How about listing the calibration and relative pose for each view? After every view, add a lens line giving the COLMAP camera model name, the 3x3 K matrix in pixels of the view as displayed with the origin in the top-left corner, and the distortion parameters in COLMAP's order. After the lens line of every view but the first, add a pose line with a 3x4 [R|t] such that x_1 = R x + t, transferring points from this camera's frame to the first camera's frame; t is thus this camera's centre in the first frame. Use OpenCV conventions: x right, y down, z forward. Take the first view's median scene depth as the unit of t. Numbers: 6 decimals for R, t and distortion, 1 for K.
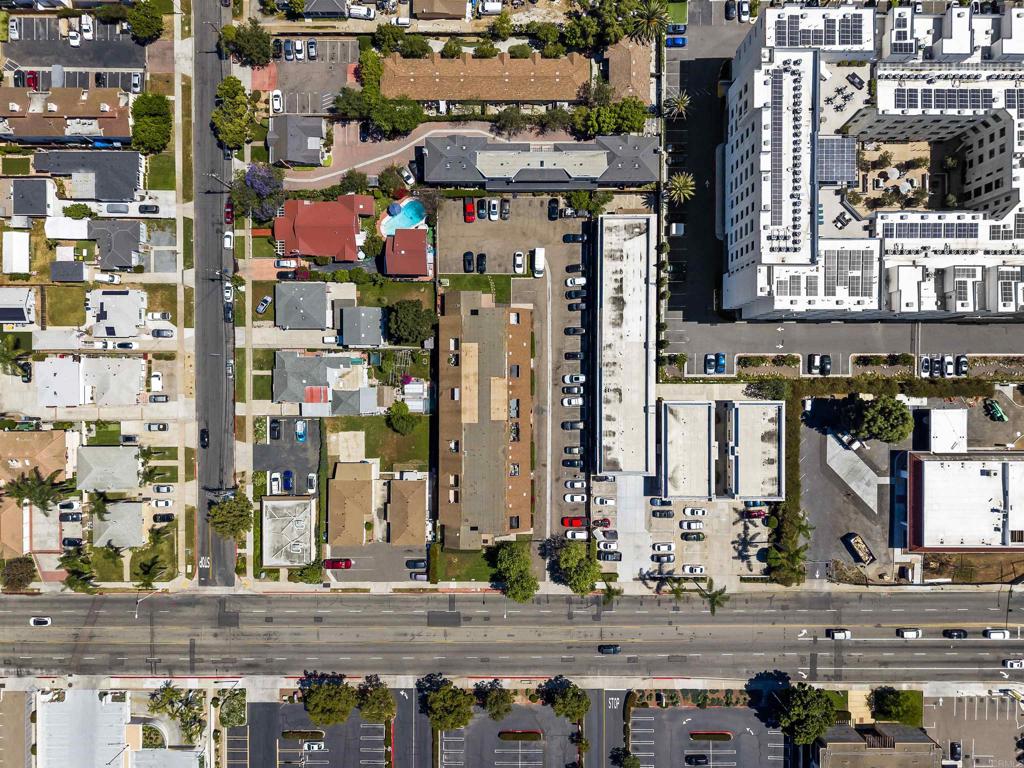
lens RADIAL K [[689.1, 0, 512.0], [0, 689.1, 384.0], [0, 0, 1]] dist [-0.000295, -0.001126]
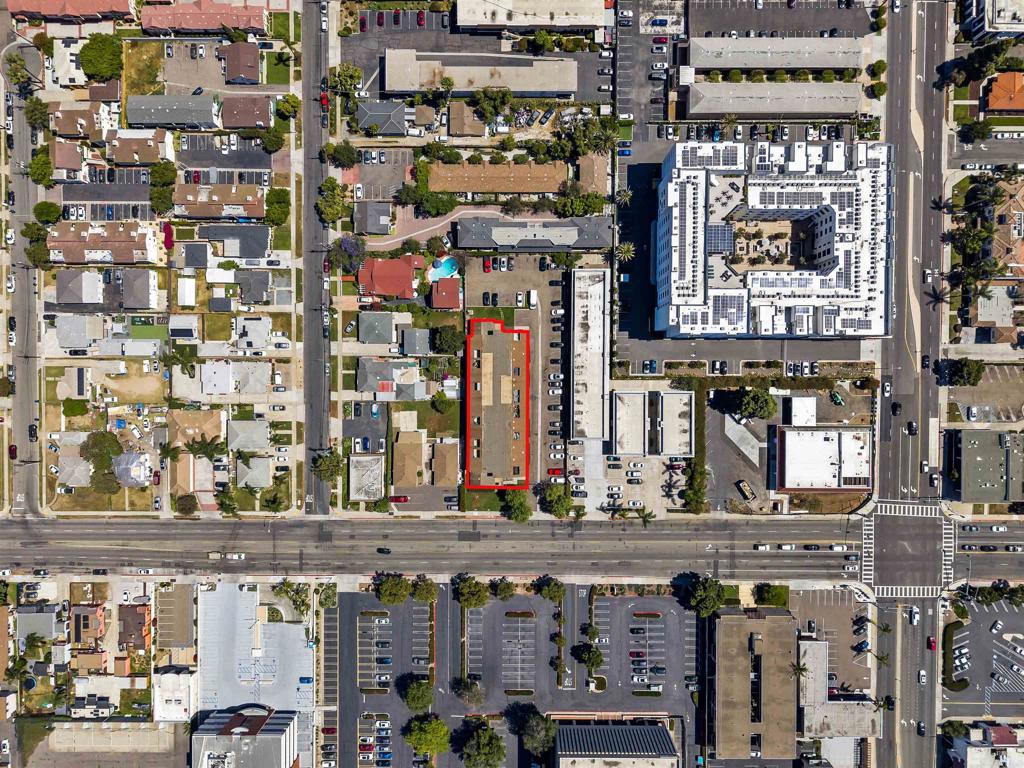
lens RADIAL K [[689.1, 0, 512.0], [0, 689.1, 384.0], [0, 0, 1]] dist [-0.000295, -0.001126]
pose [[0.999992, 0.002472, -0.003218, -0.001547], [-0.002457, 0.999986, 0.004605, 0.002104], [0.003229, -0.004597, 0.999984, -0.505083]]
